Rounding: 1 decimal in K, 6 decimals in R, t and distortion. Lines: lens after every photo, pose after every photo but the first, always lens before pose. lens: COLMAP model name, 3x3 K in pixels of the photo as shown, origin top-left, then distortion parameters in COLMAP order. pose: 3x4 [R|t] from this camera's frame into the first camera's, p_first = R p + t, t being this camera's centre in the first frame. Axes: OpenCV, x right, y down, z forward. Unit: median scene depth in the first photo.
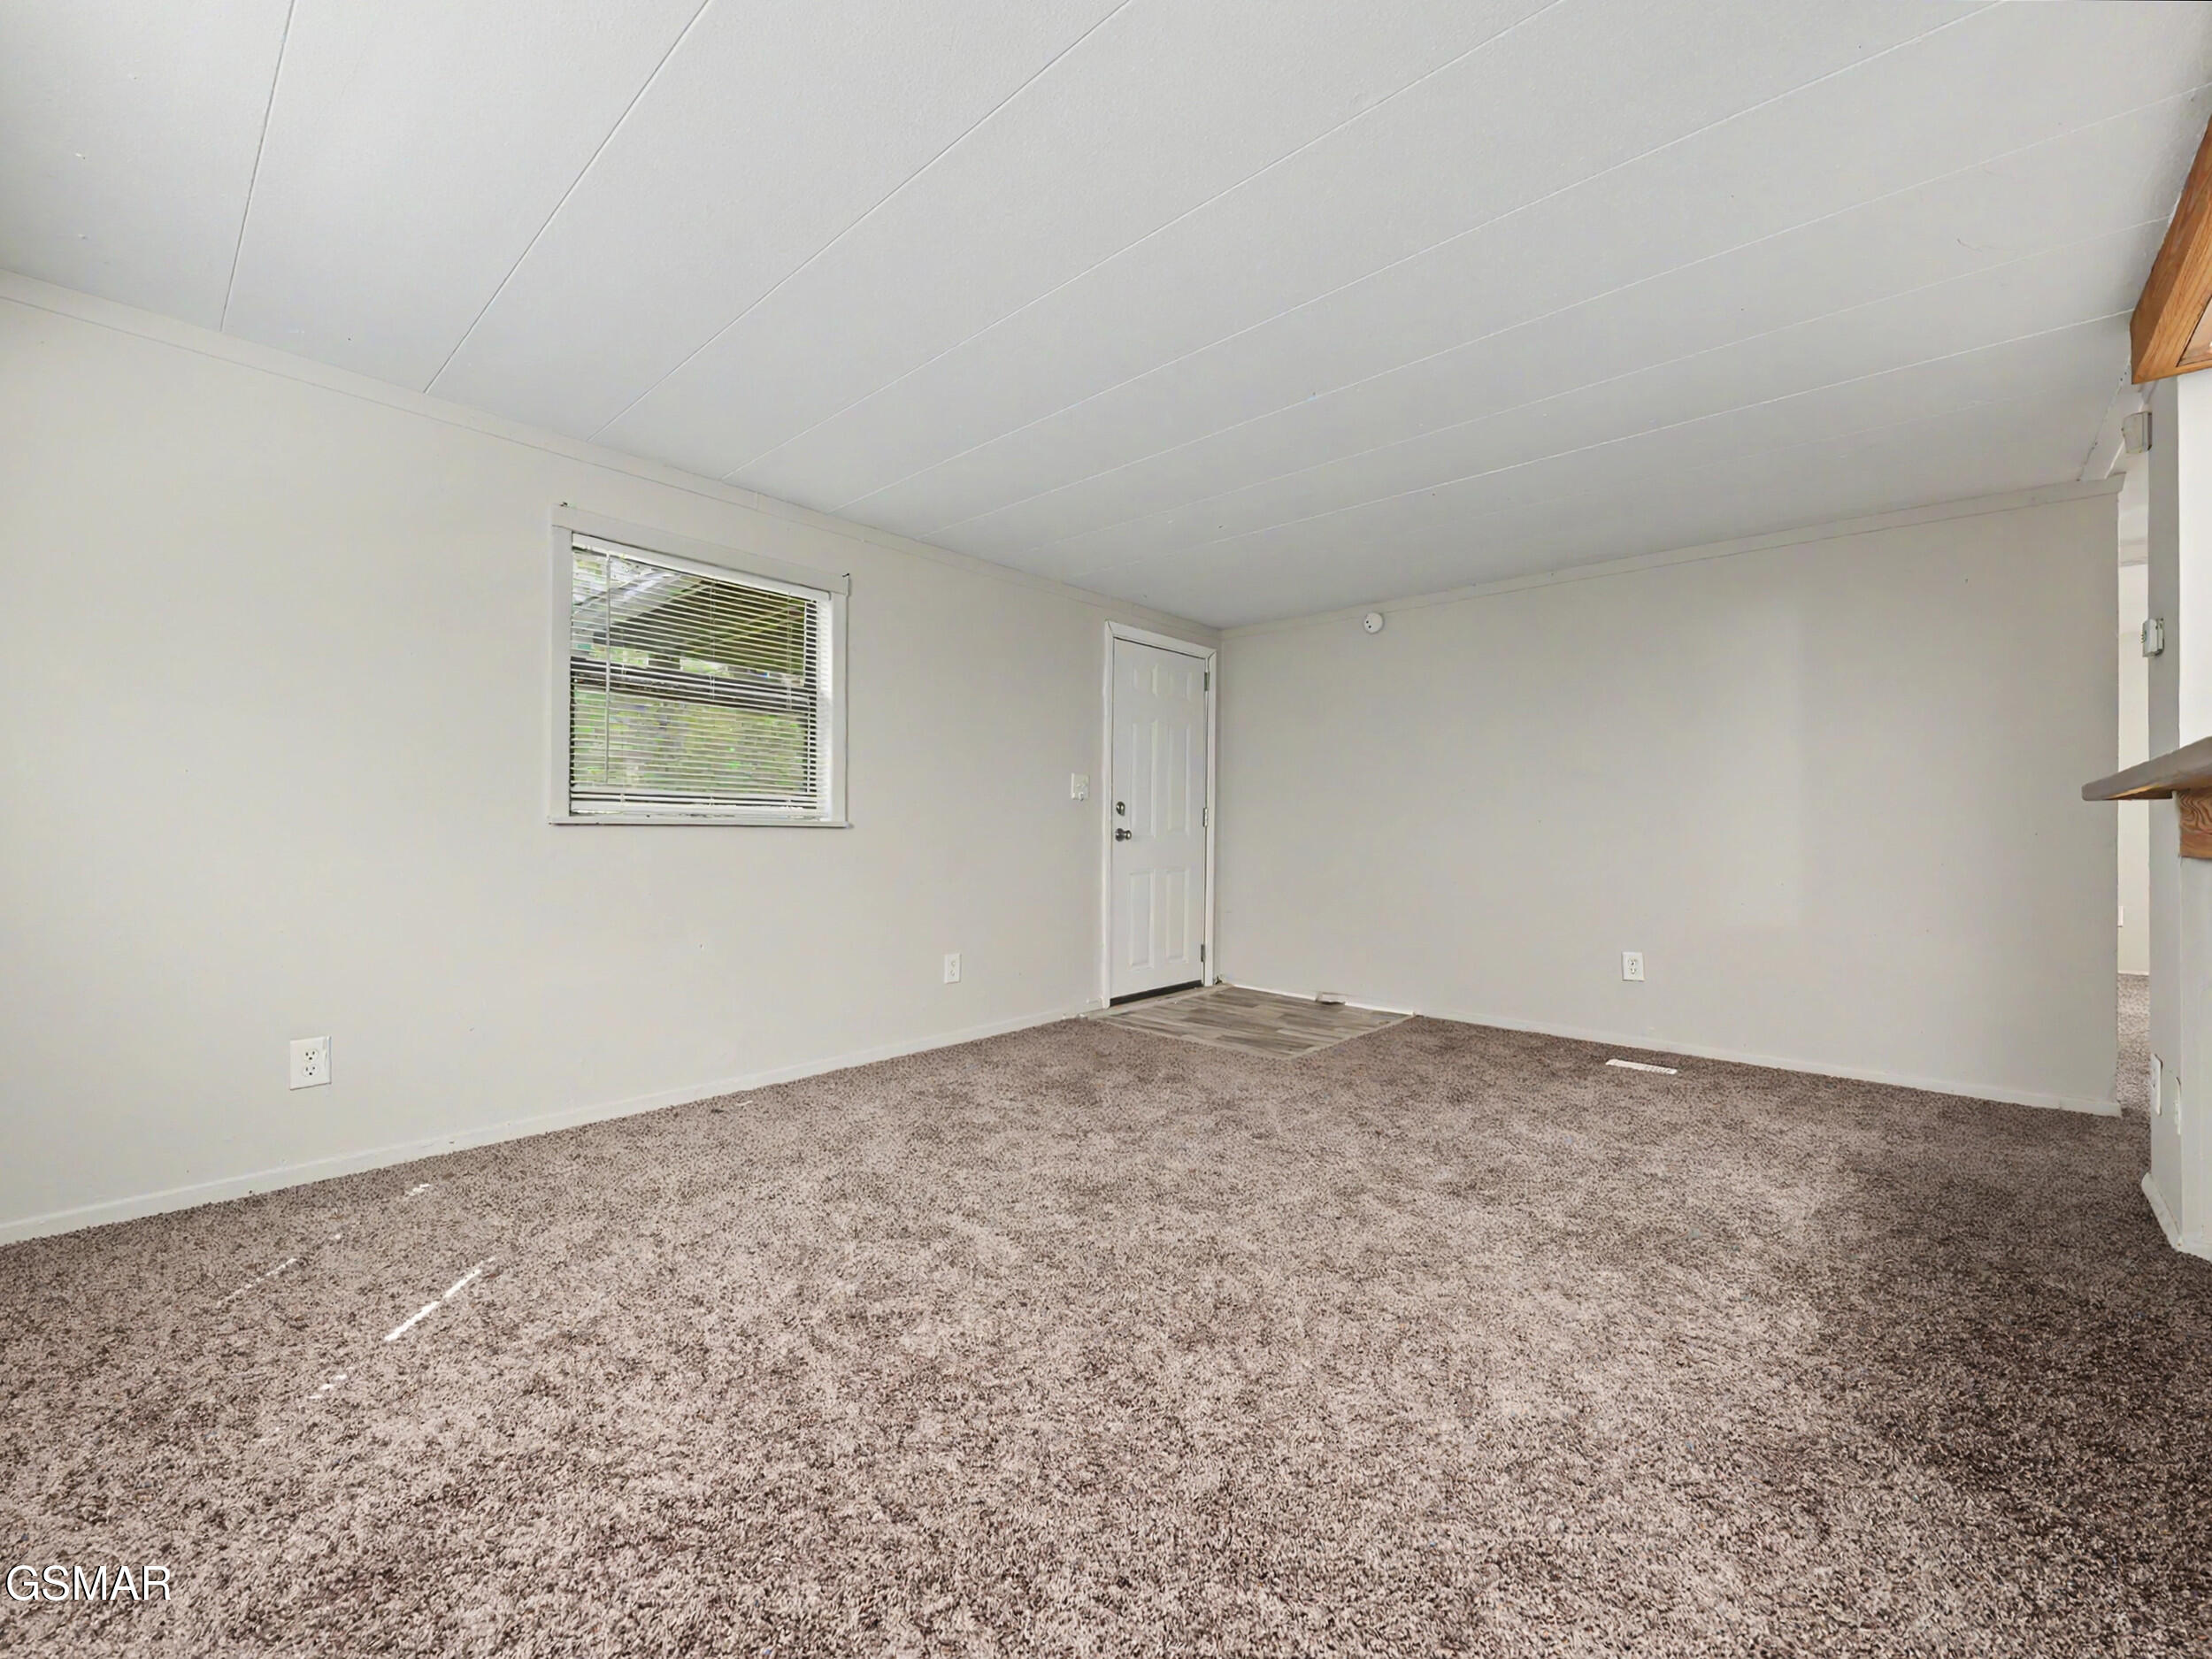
lens RADIAL K [[903.7, 0, 1094.2], [0, 903.7, 817.7], [0, 0, 1]] dist [0.003497, -0.003502]
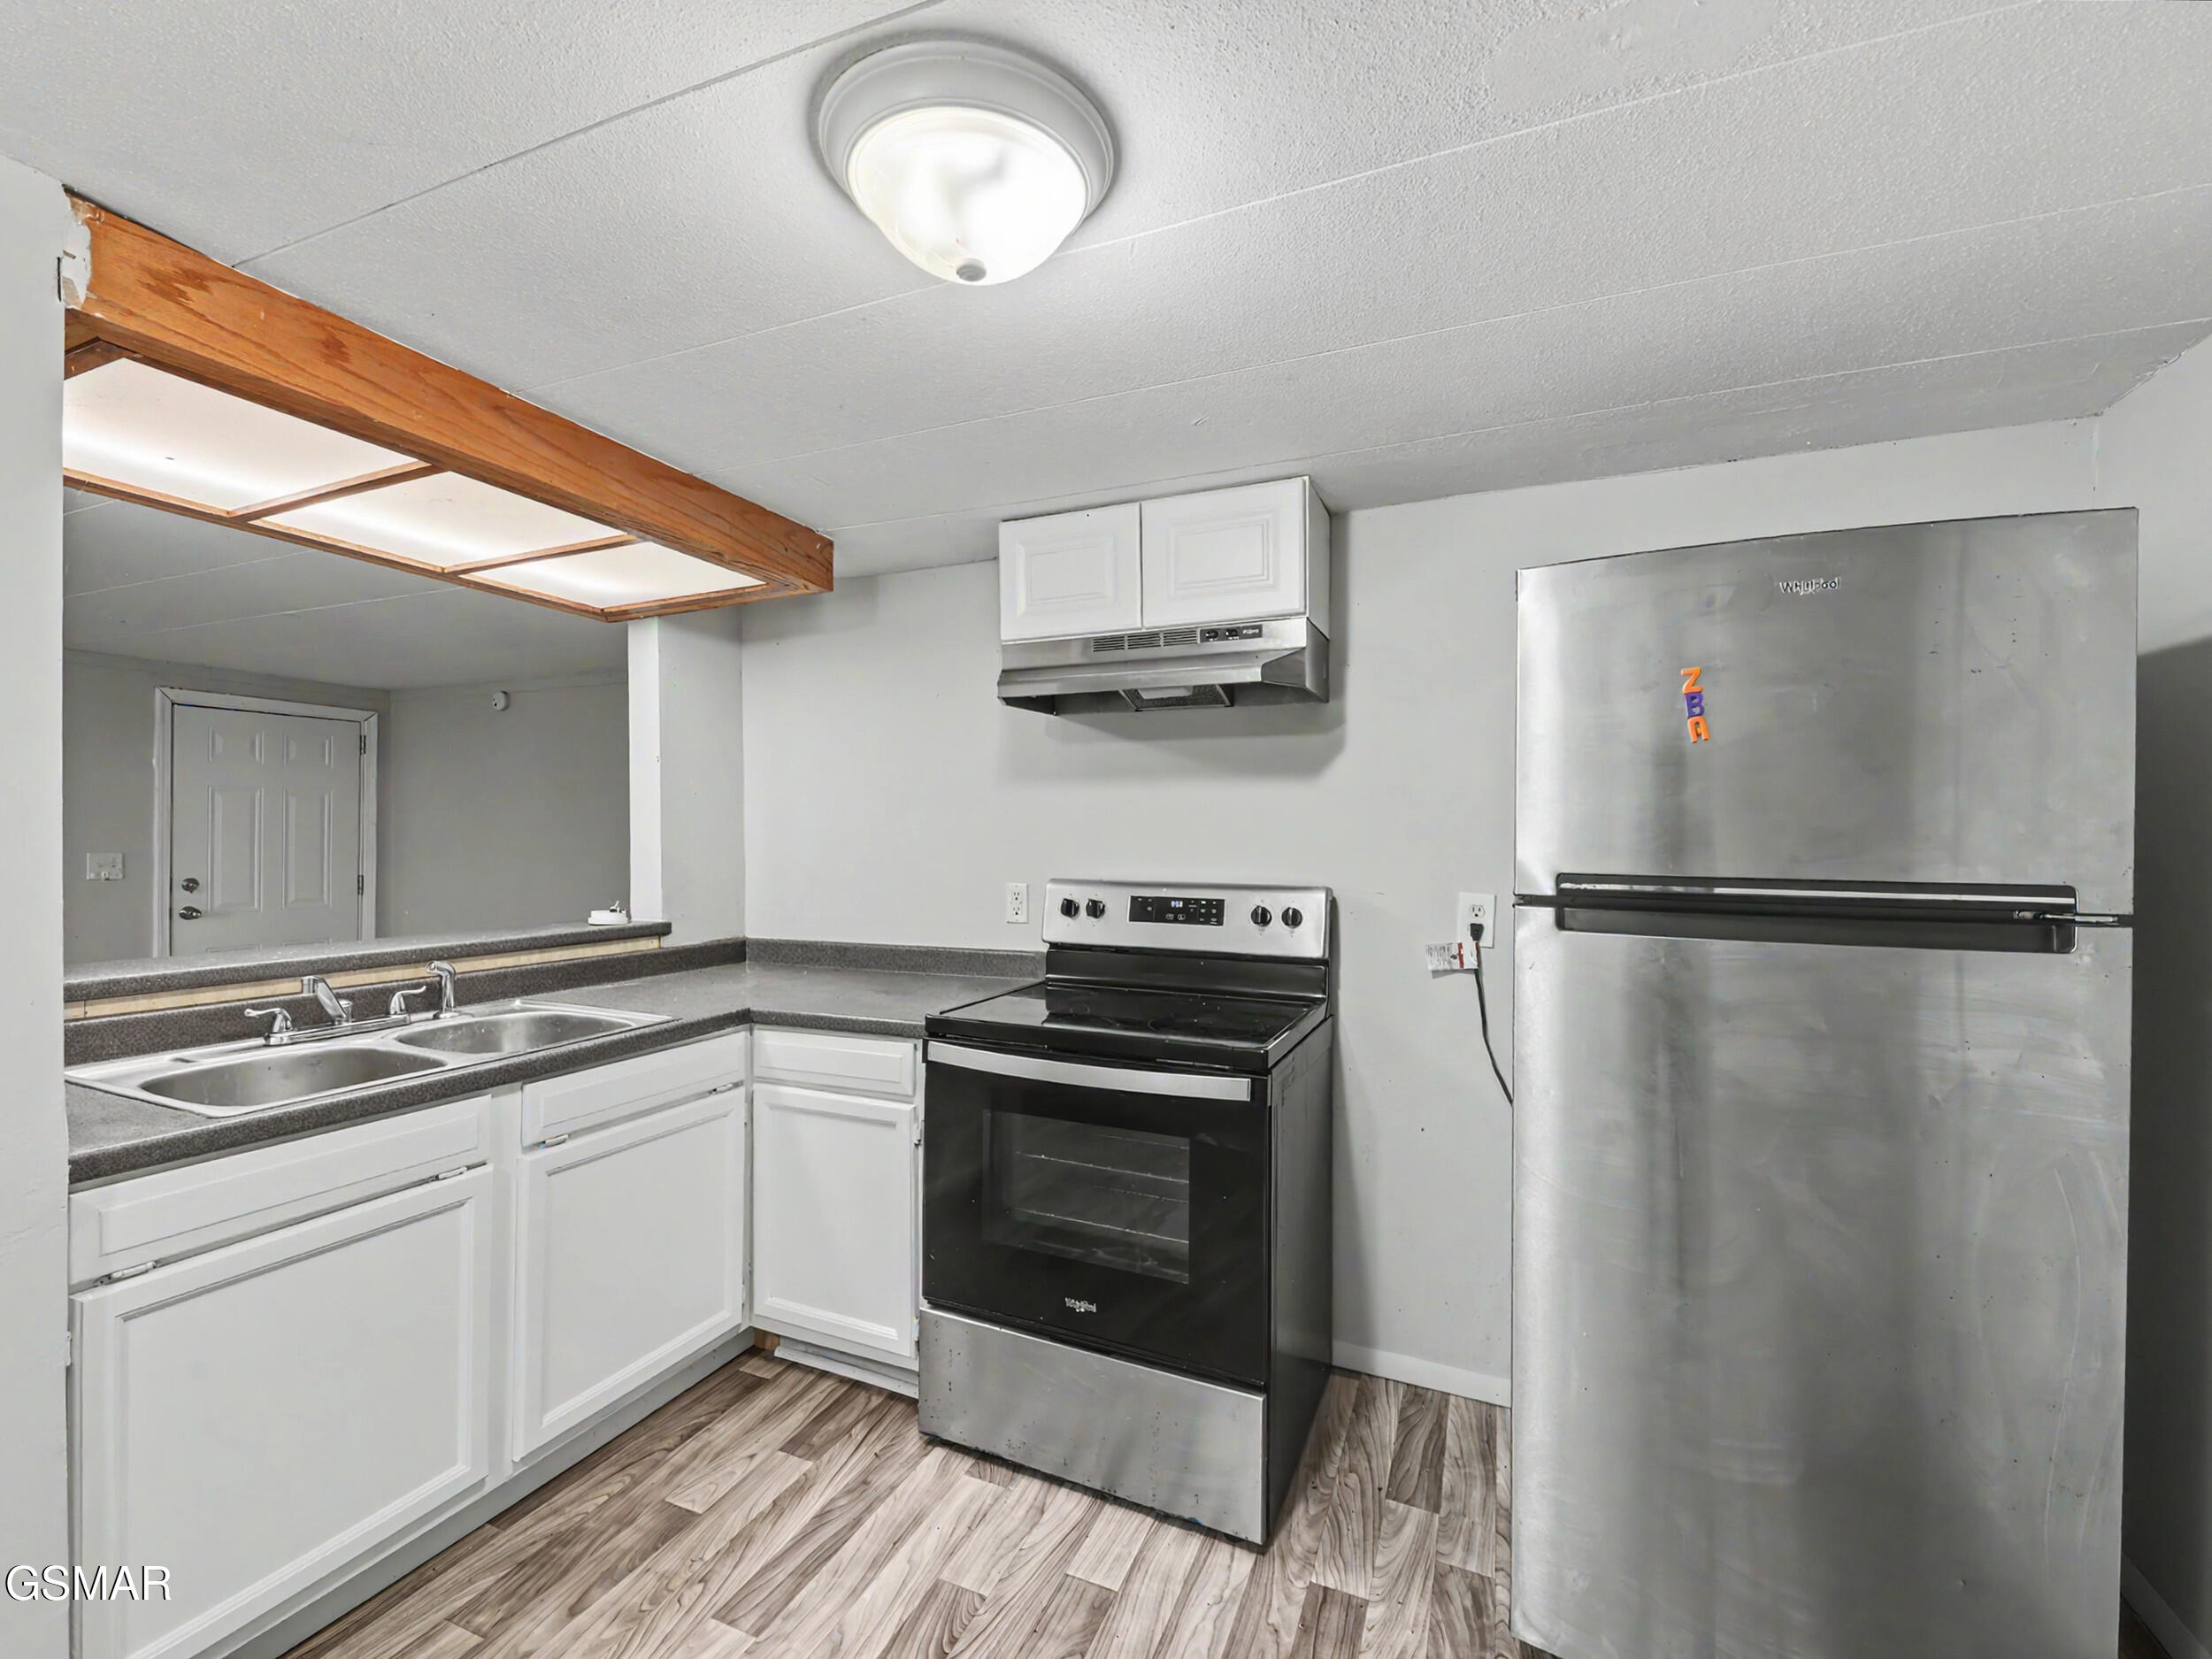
lens RADIAL K [[947.5, 0, 1093.7], [0, 947.5, 828.1], [0, 0, 1]] dist [0.009130, -0.003716]
pose [[0.946958, -0.001499, 0.321355, 0.610292], [-0.000452, 0.999982, 0.005995, -0.076523], [-0.321358, -0.005822, 0.946940, -0.247455]]
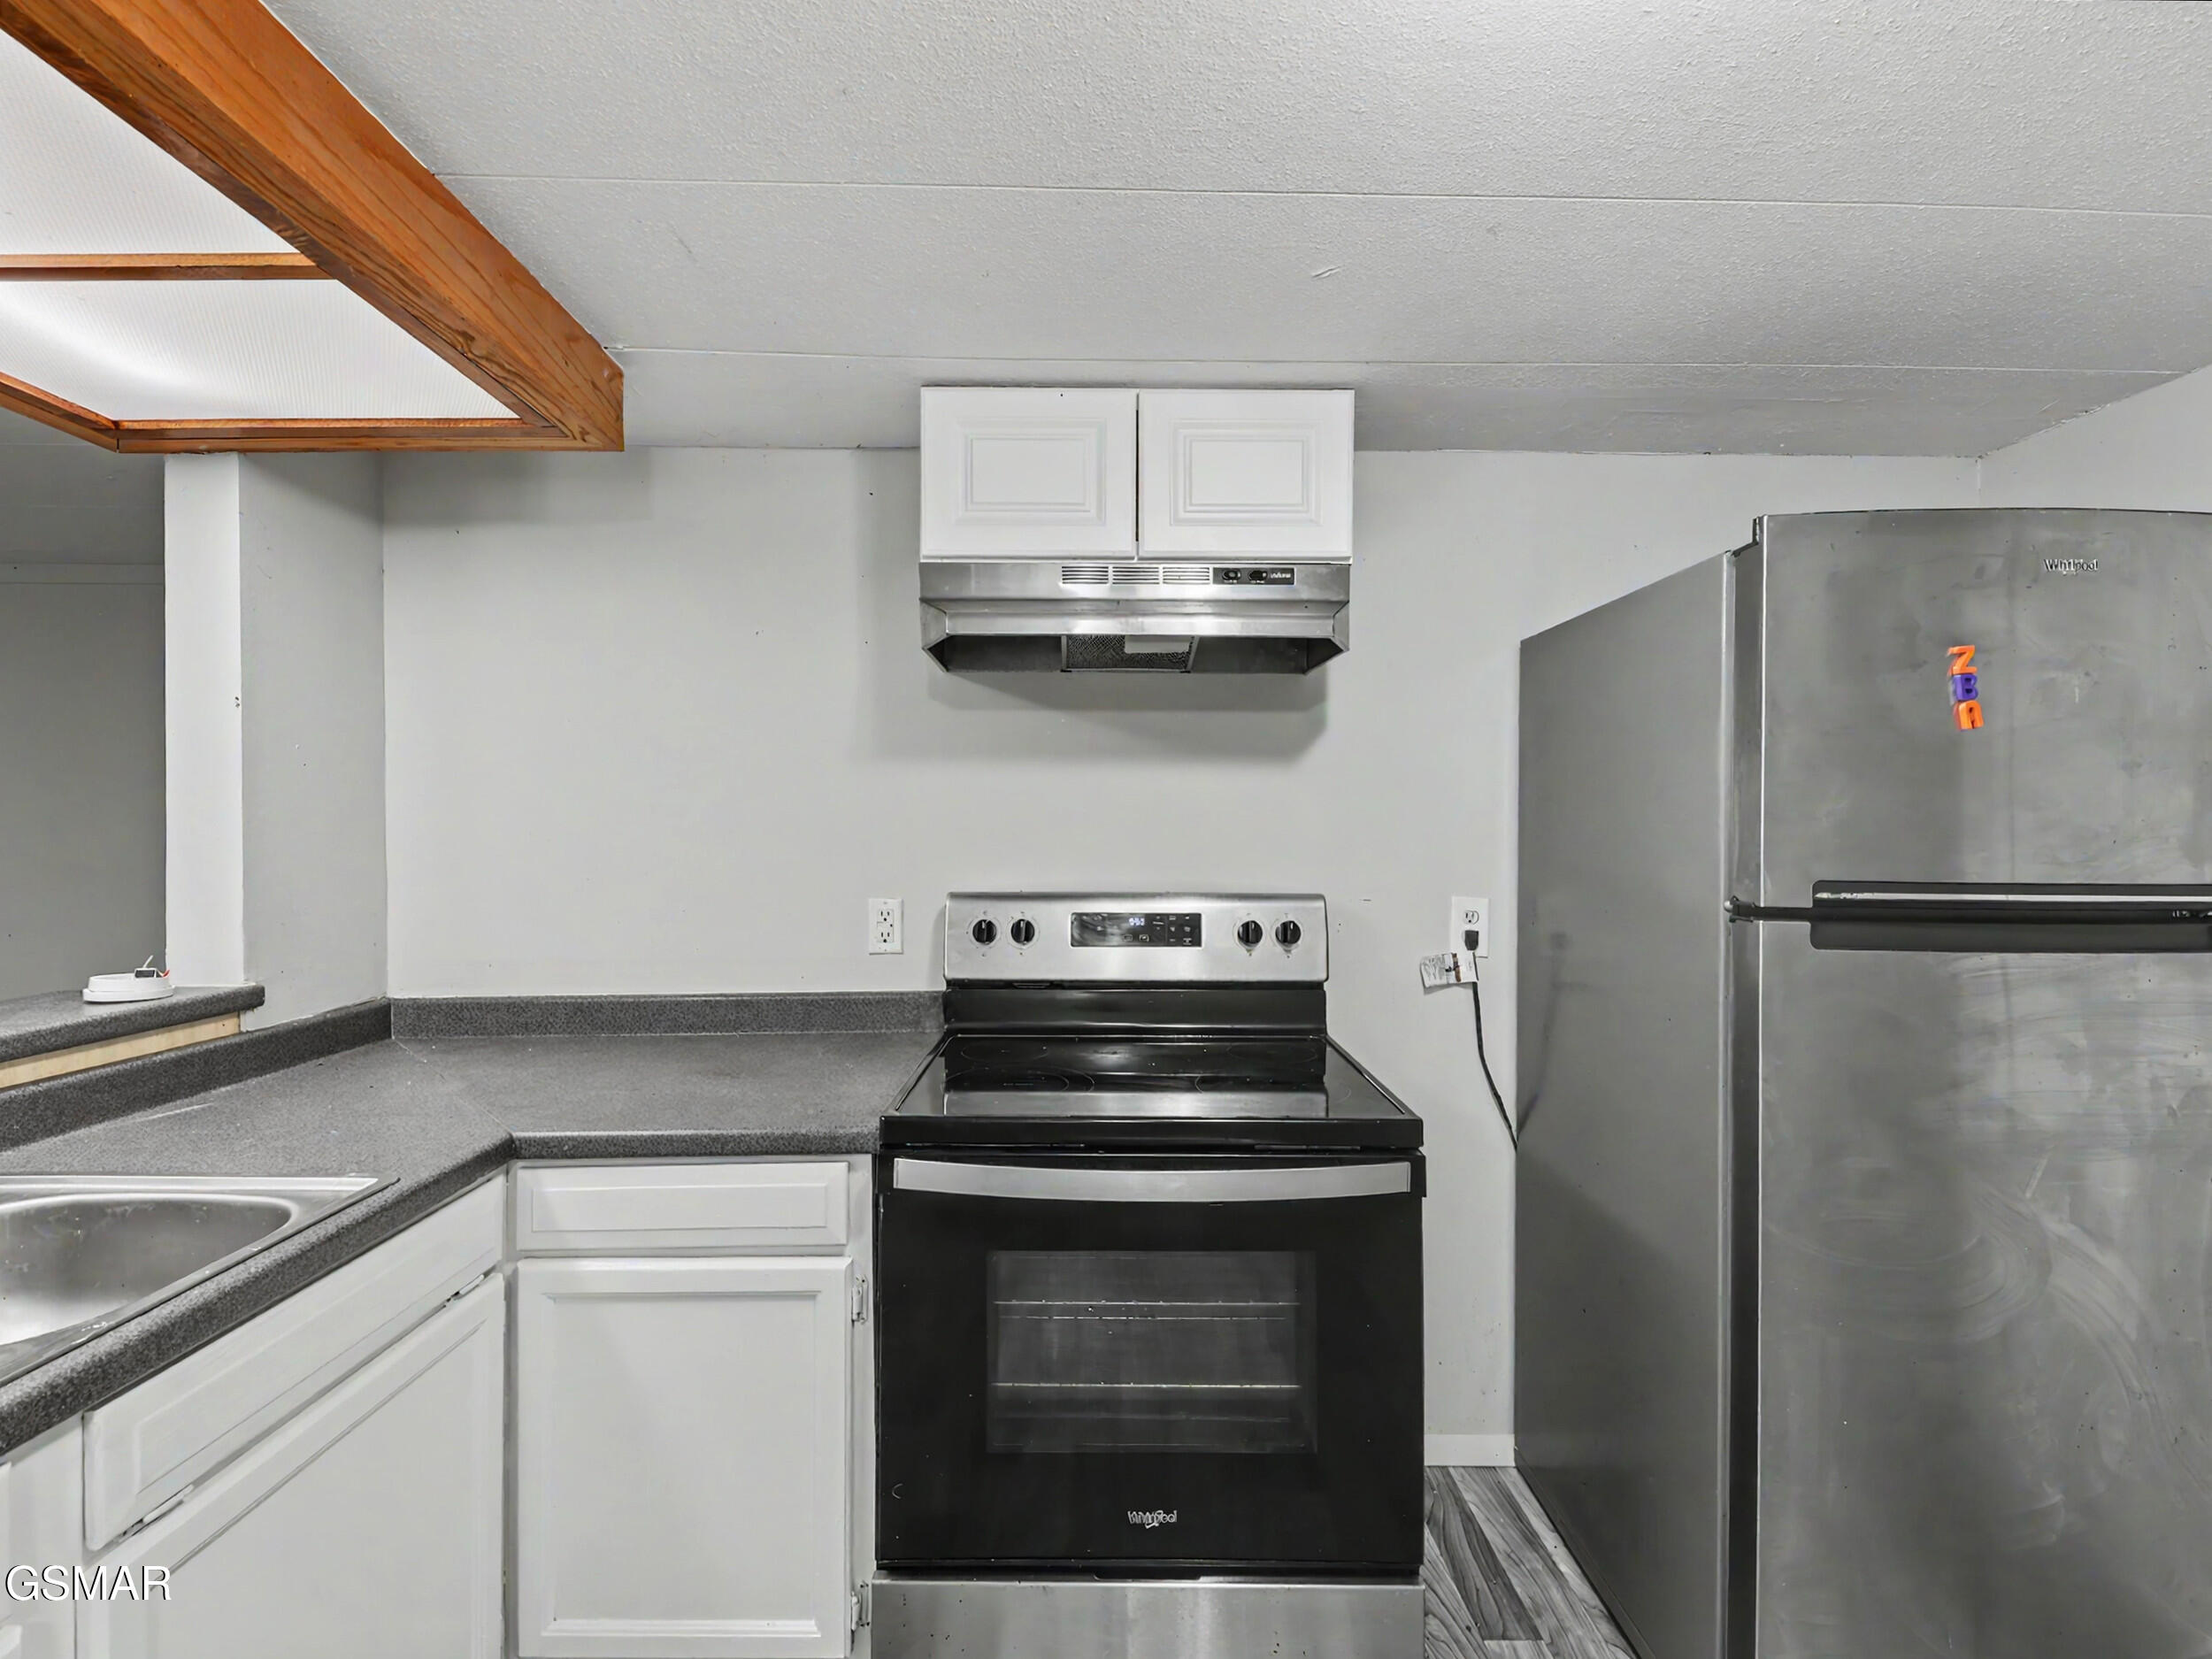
lens RADIAL K [[947.5, 0, 1096.7], [0, 947.5, 818.1], [0, 0, 1]] dist [0.009130, -0.003716]
pose [[0.724654, 0.001674, 0.689111, 0.531283], [-0.005059, 0.999983, 0.002891, -0.076955], [-0.689094, -0.005582, 0.724650, -0.056802]]
